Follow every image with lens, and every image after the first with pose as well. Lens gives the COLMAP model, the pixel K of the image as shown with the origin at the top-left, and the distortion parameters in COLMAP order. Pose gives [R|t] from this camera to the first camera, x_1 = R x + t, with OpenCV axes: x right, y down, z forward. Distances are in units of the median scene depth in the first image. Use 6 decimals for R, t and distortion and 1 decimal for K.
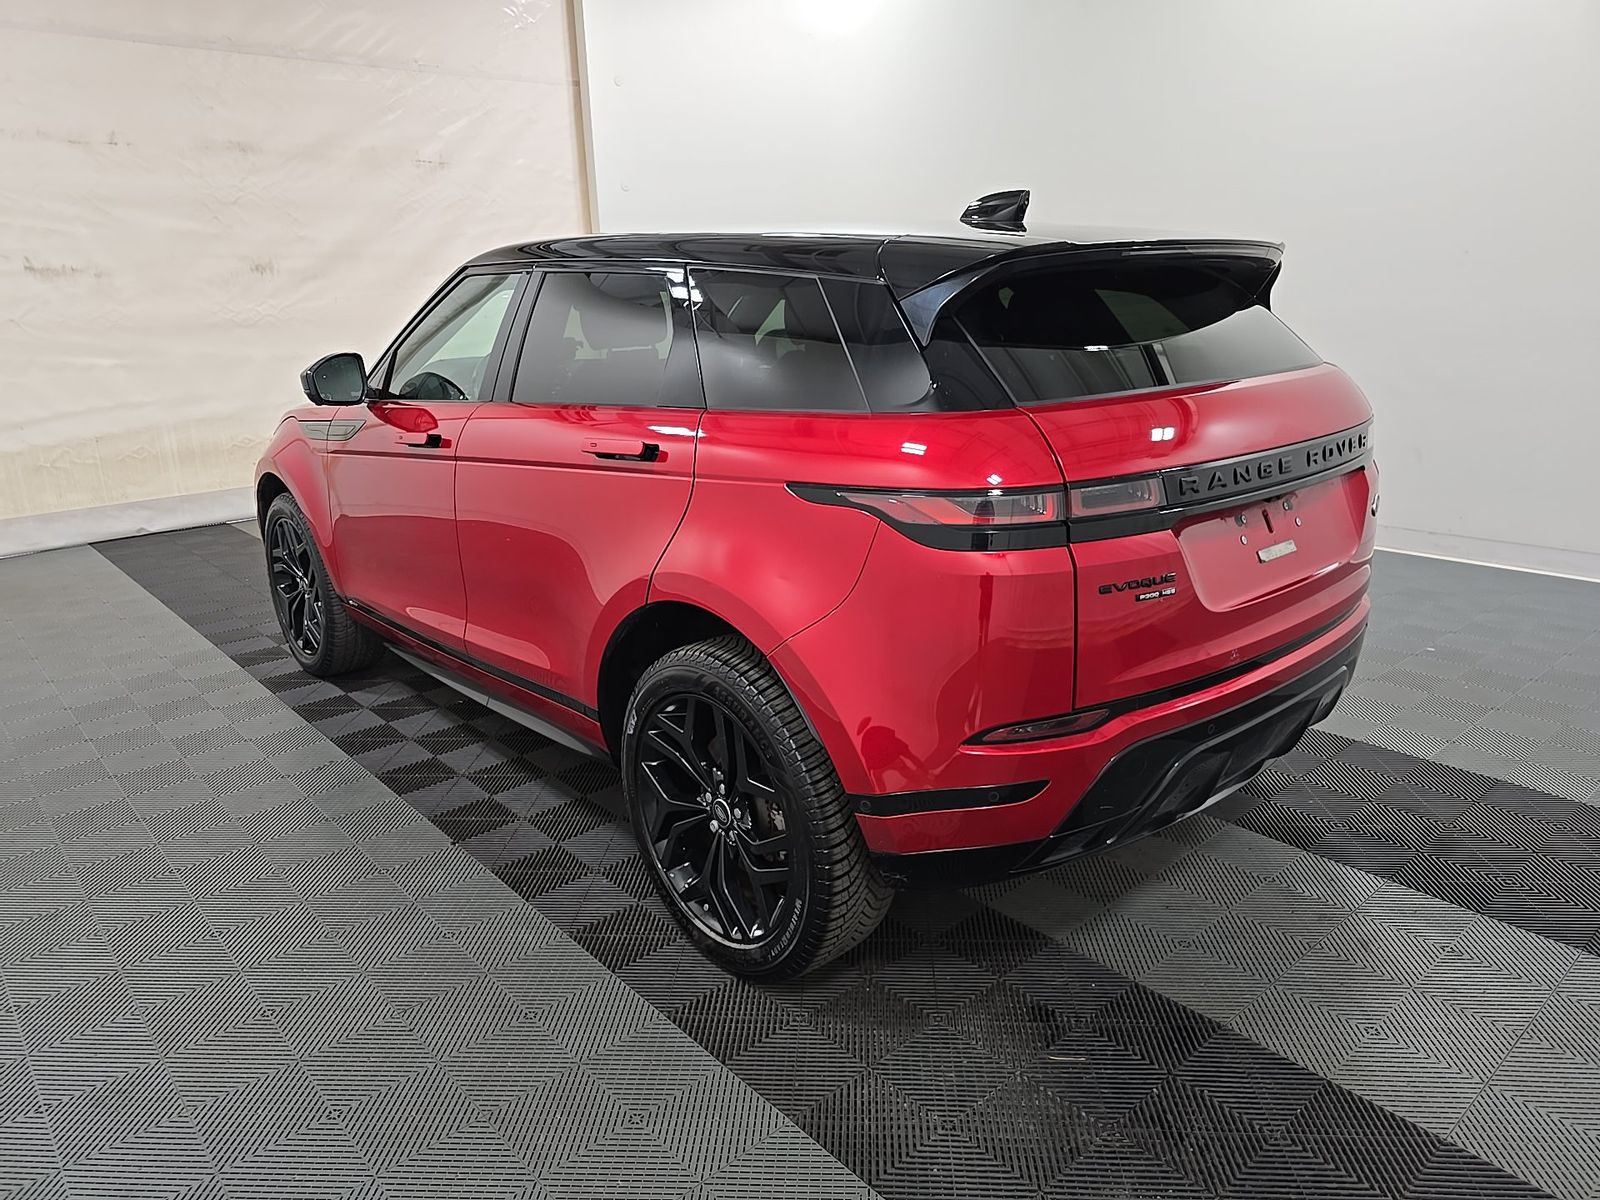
lens RADIAL K [[1098.0, 0, 800.0], [0, 1098.0, 600.0], [0, 0, 1]] dist [0.008193, -0.010382]
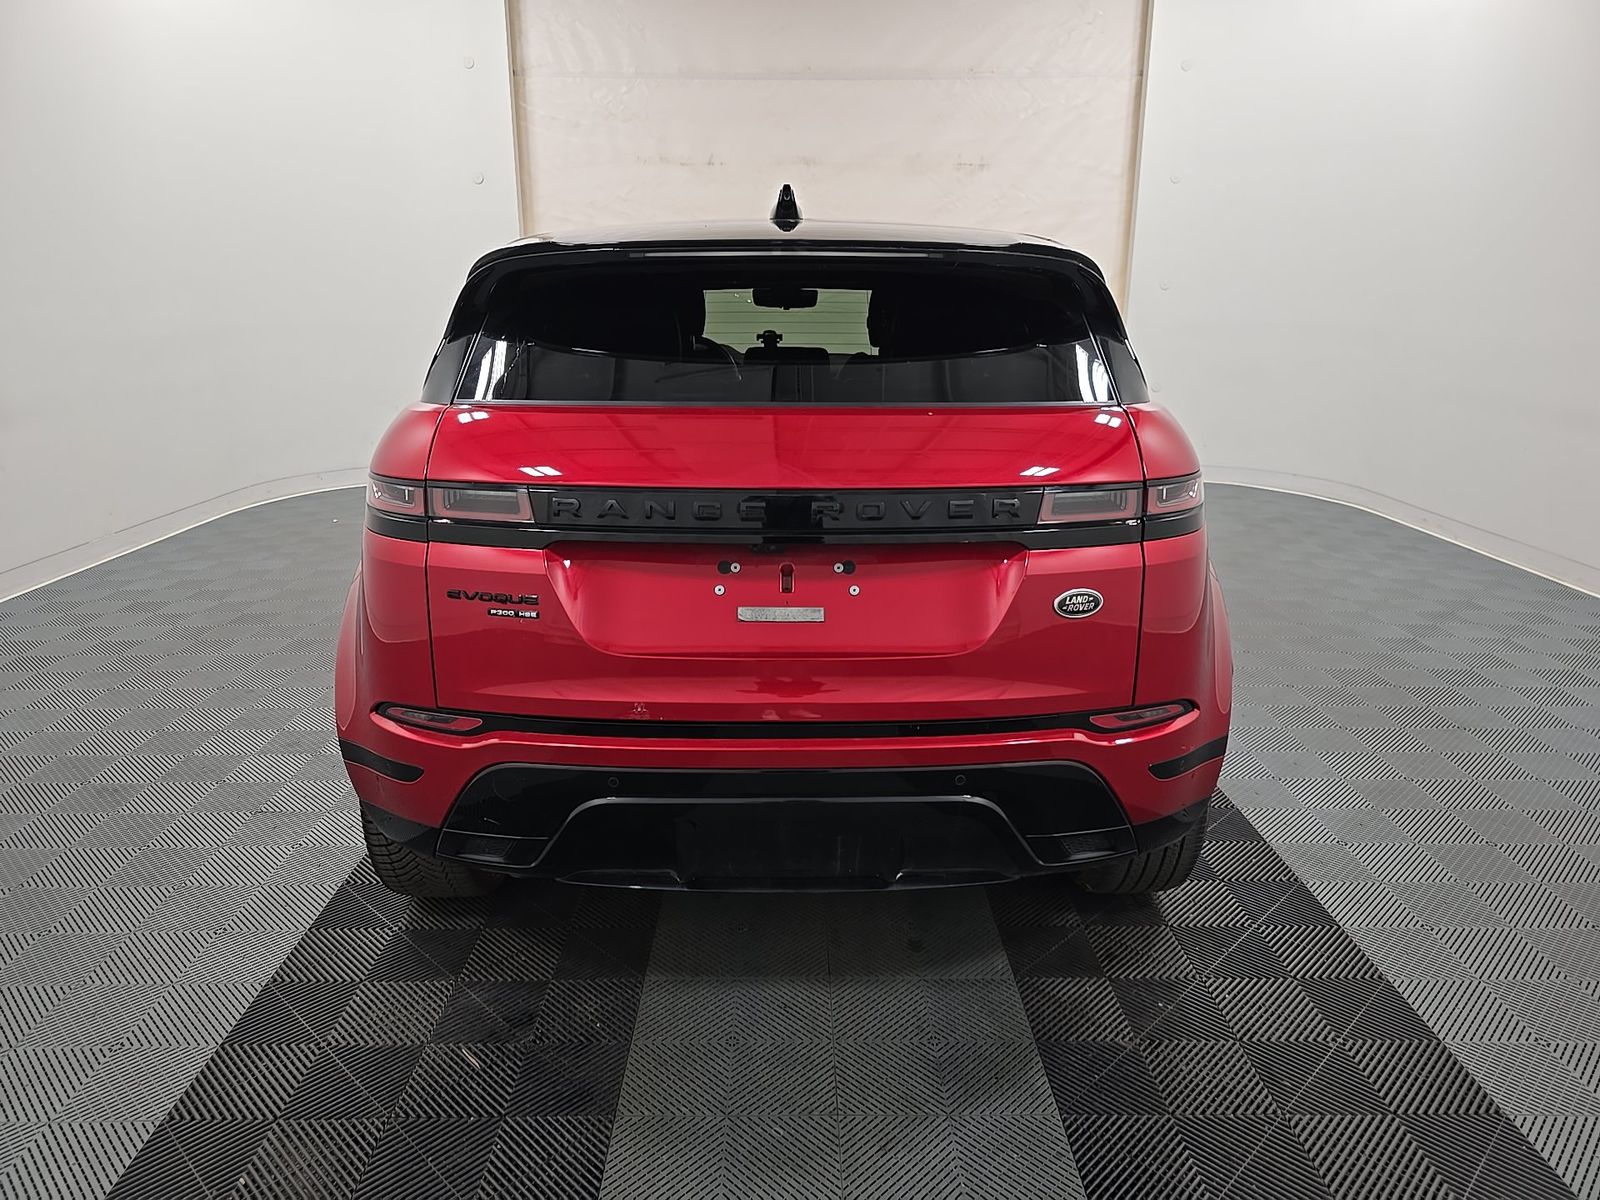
lens RADIAL K [[1098.0, 0, 800.0], [0, 1098.0, 600.0], [0, 0, 1]] dist [0.008193, -0.010382]
pose [[0.751282, 0.198365, -0.629465, 0.979428], [-0.196247, 0.977766, 0.073901, -0.119893], [0.630129, 0.068010, 0.773506, 0.370694]]
